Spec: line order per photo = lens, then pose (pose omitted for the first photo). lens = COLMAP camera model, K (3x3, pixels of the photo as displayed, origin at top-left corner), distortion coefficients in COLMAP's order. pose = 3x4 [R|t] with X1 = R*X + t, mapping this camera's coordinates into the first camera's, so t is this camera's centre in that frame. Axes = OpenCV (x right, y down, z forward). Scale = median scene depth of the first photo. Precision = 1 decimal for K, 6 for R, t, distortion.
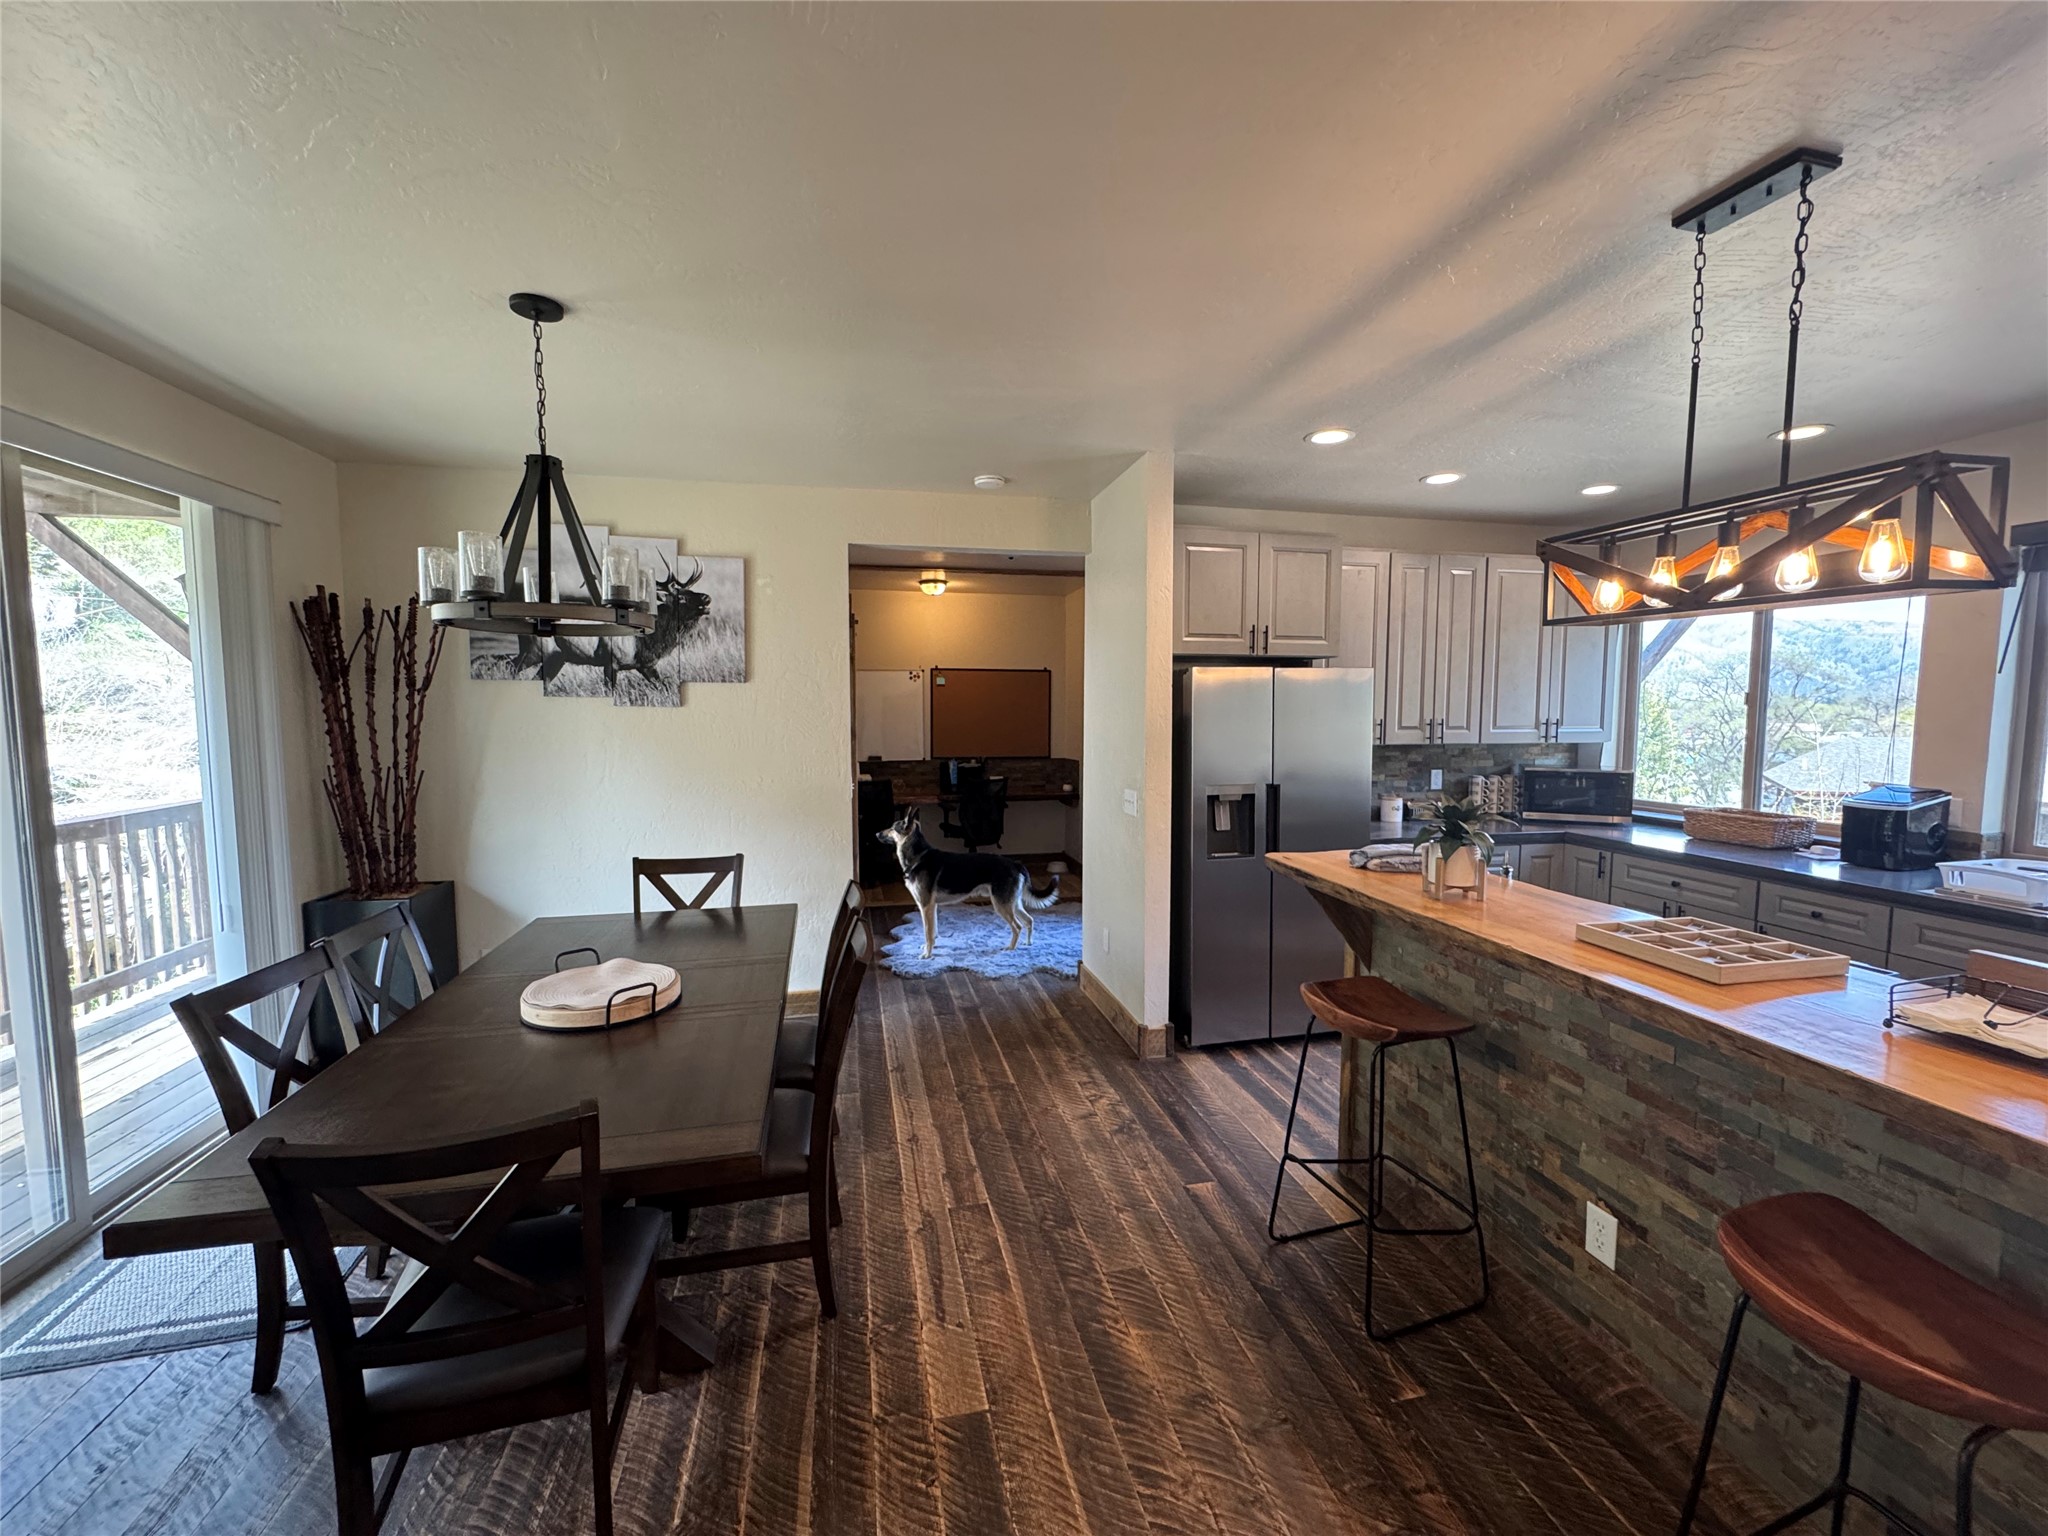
lens RADIAL K [[816.8, 0, 1024.5], [0, 816.8, 766.1], [0, 0, 1]] dist [-0.002361, 0.000091]
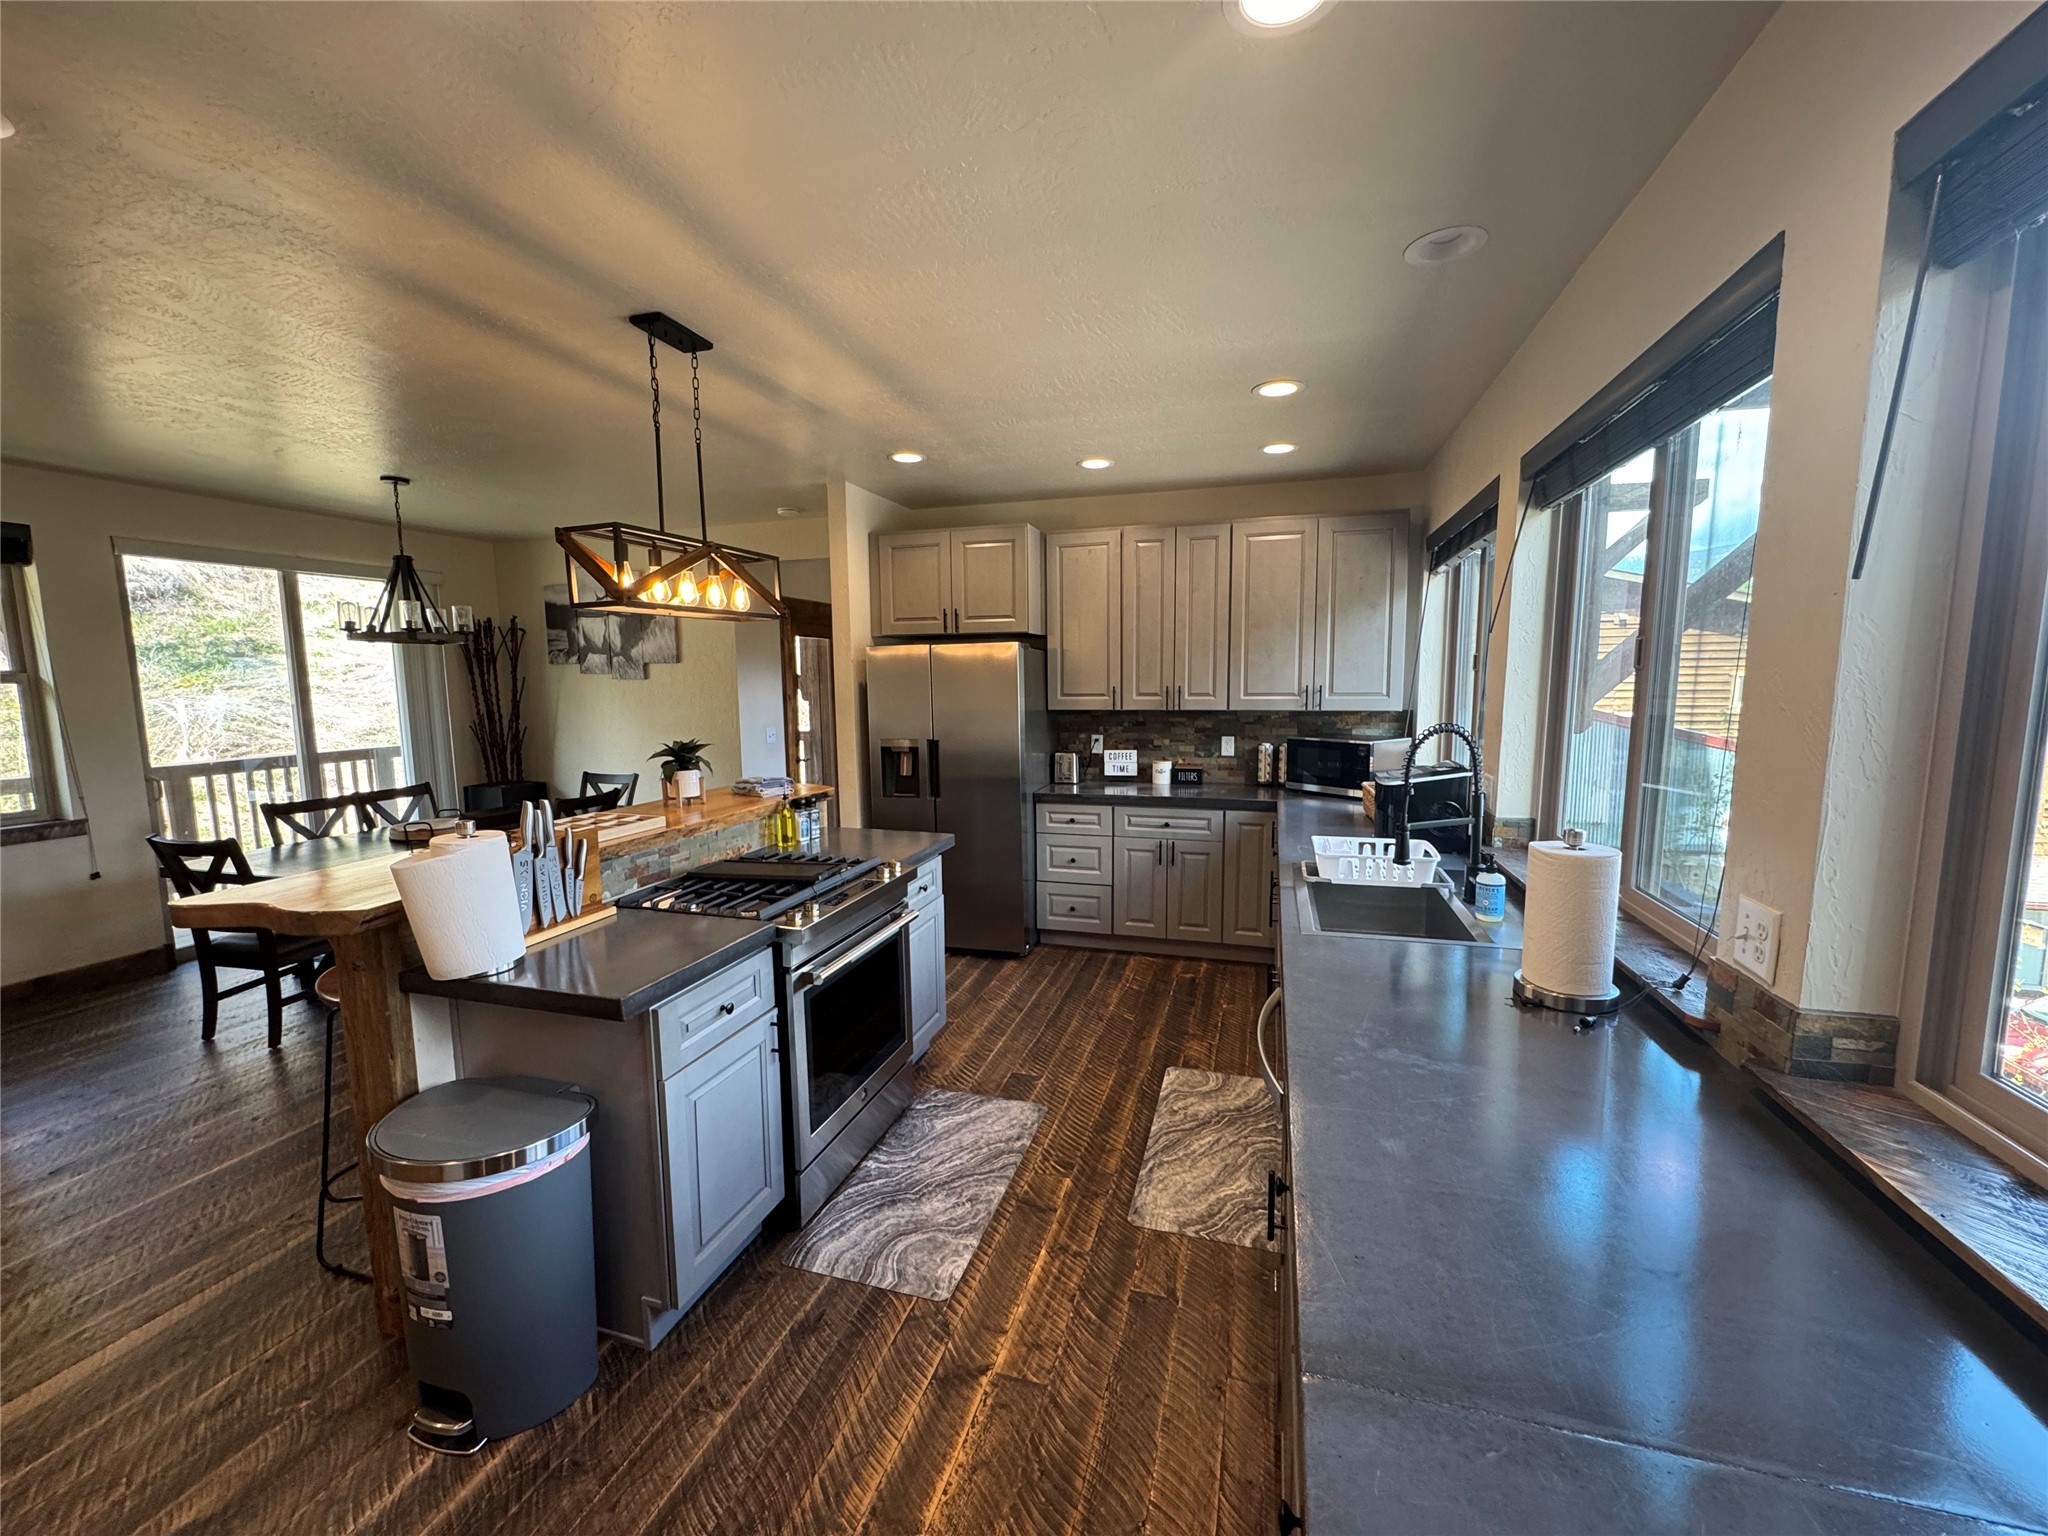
lens RADIAL K [[816.8, 0, 1024.5], [0, 816.8, 766.1], [0, 0, 1]] dist [-0.002361, 0.000091]
pose [[0.871028, 0.045598, -0.489113, 0.979693], [-0.025873, 0.998559, 0.047016, -0.000095], [0.490552, -0.028297, 0.870952, -0.000389]]
